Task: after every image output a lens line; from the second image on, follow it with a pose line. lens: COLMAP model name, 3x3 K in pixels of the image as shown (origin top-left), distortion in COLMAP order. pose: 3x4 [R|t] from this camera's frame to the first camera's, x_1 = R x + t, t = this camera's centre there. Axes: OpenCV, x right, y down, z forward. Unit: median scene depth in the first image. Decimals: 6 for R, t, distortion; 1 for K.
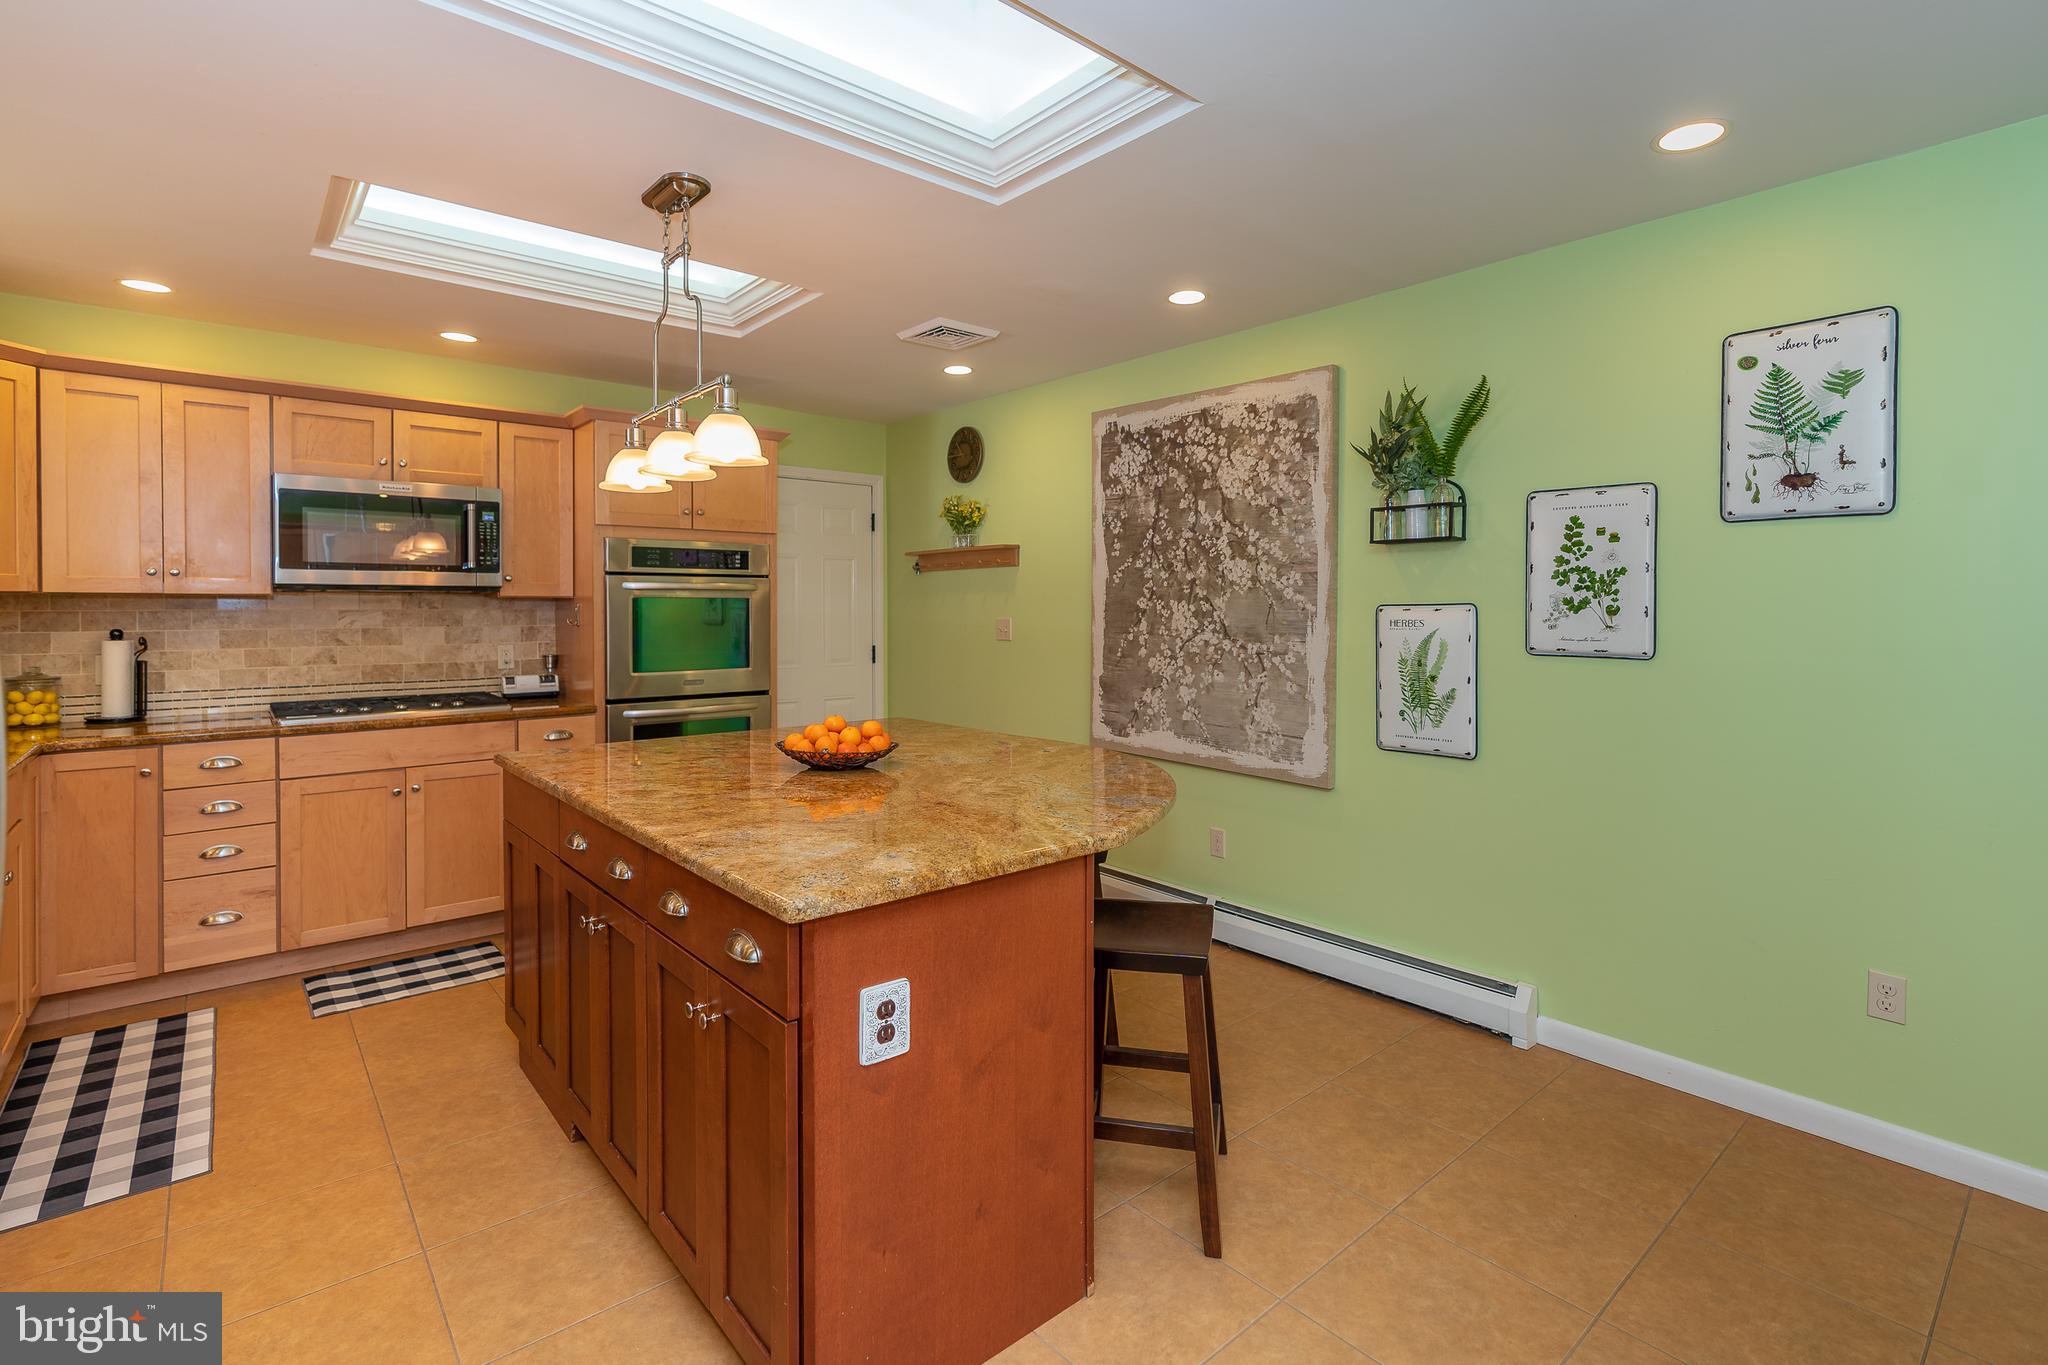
lens RADIAL K [[932.1, 0, 1022.2], [0, 932.1, 616.8], [0, 0, 1]] dist [-0.000859, -0.000271]
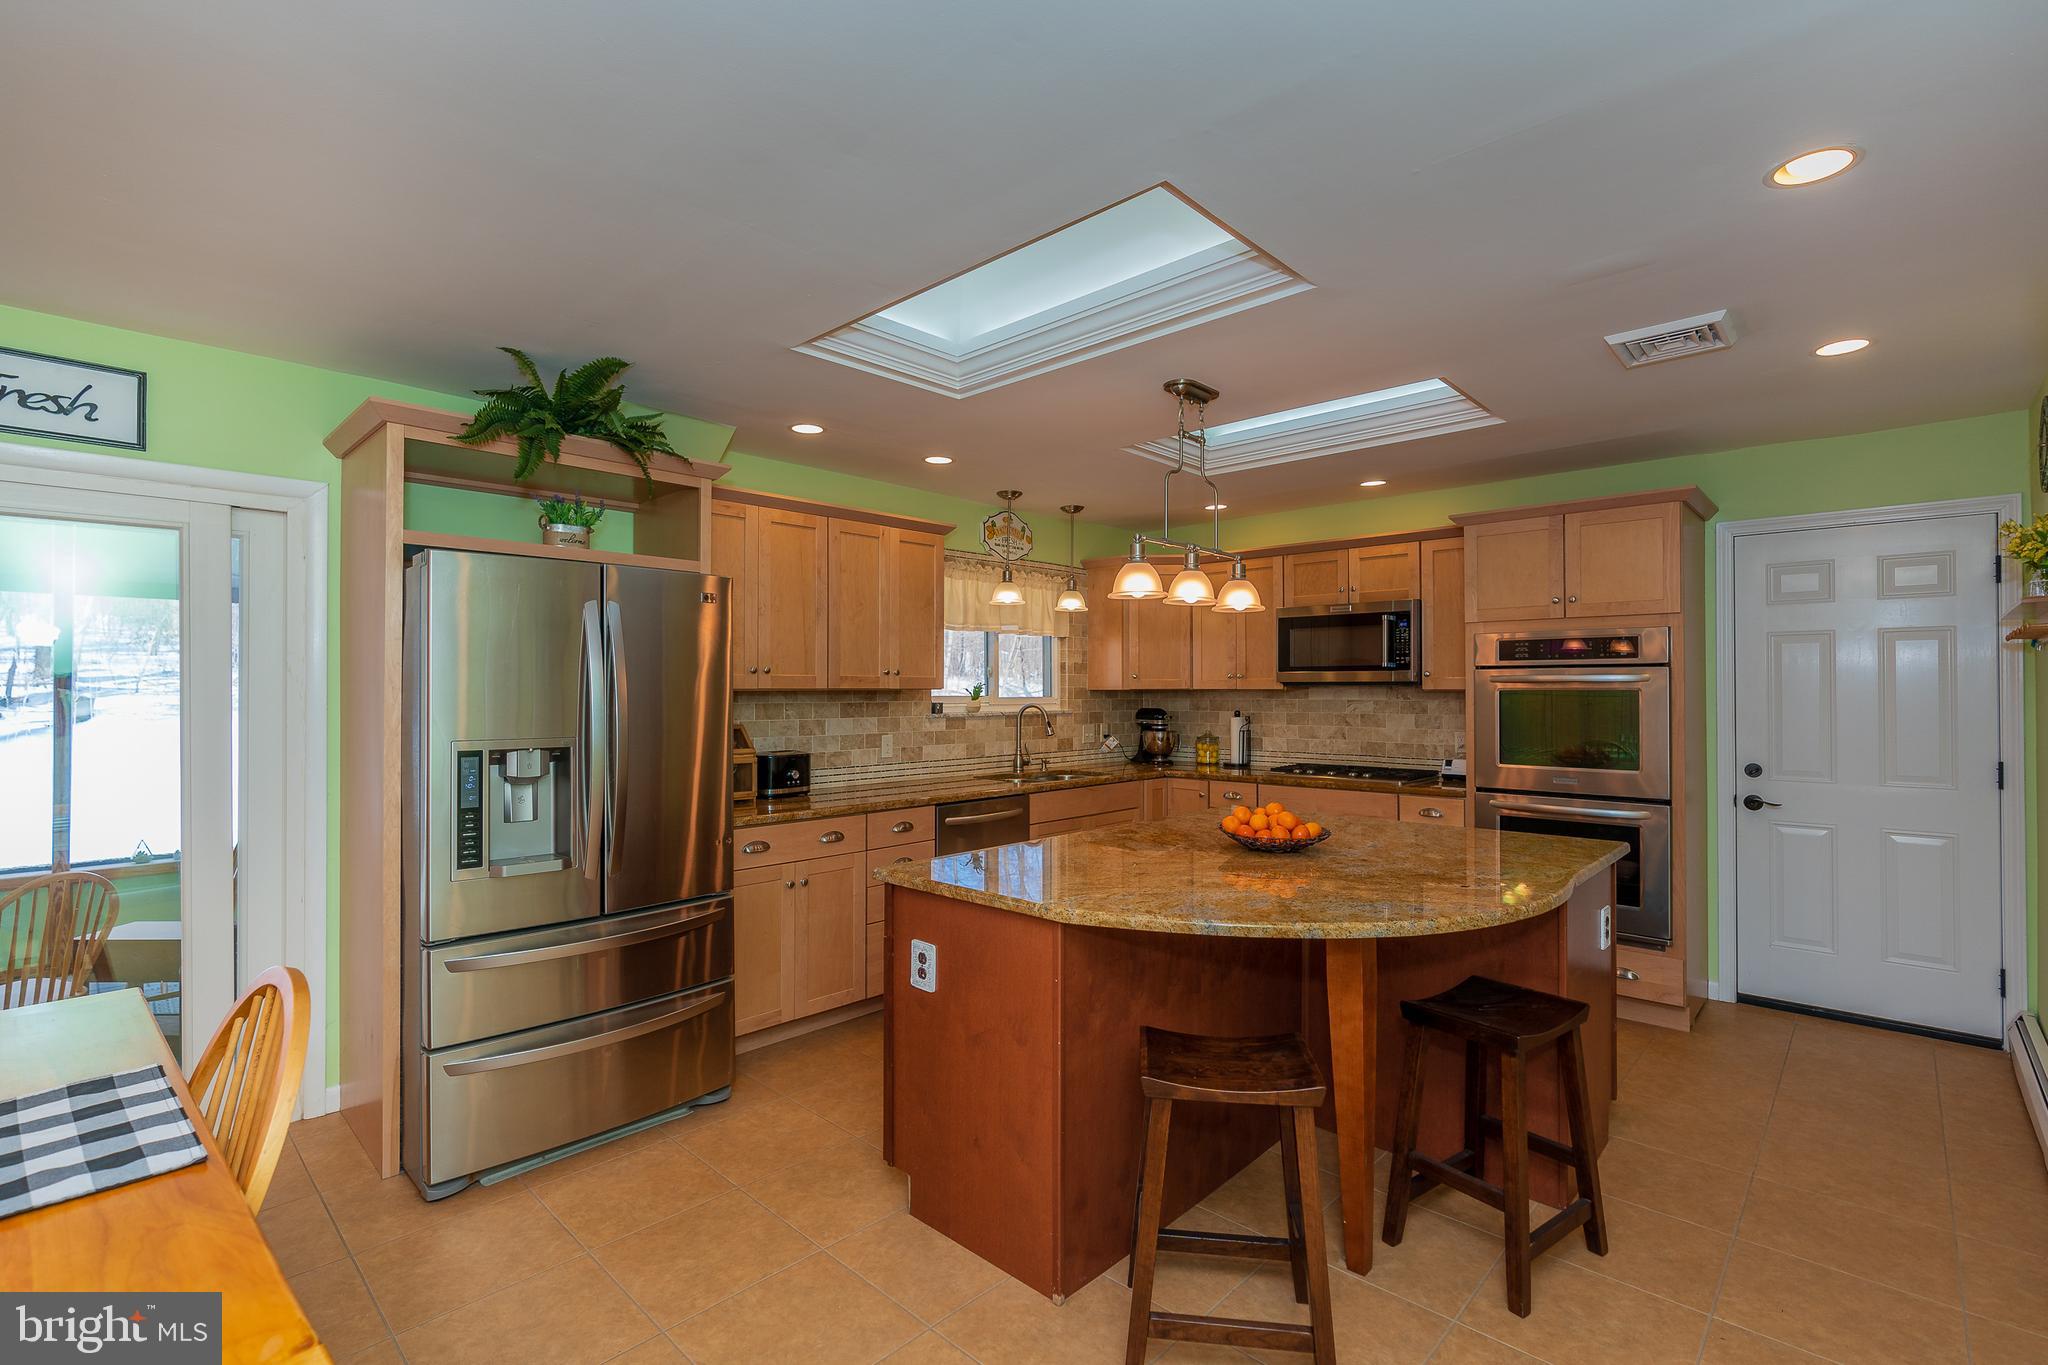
lens RADIAL K [[939.0, 0, 1024.0], [0, 939.0, 682.5], [0, 0, 1]] dist [0.001502, -0.001573]
pose [[0.106764, -0.007772, -0.994254, 0.642141], [-0.009742, 0.999913, -0.008862, -0.017533], [0.994237, 0.010632, 0.106679, 0.431043]]
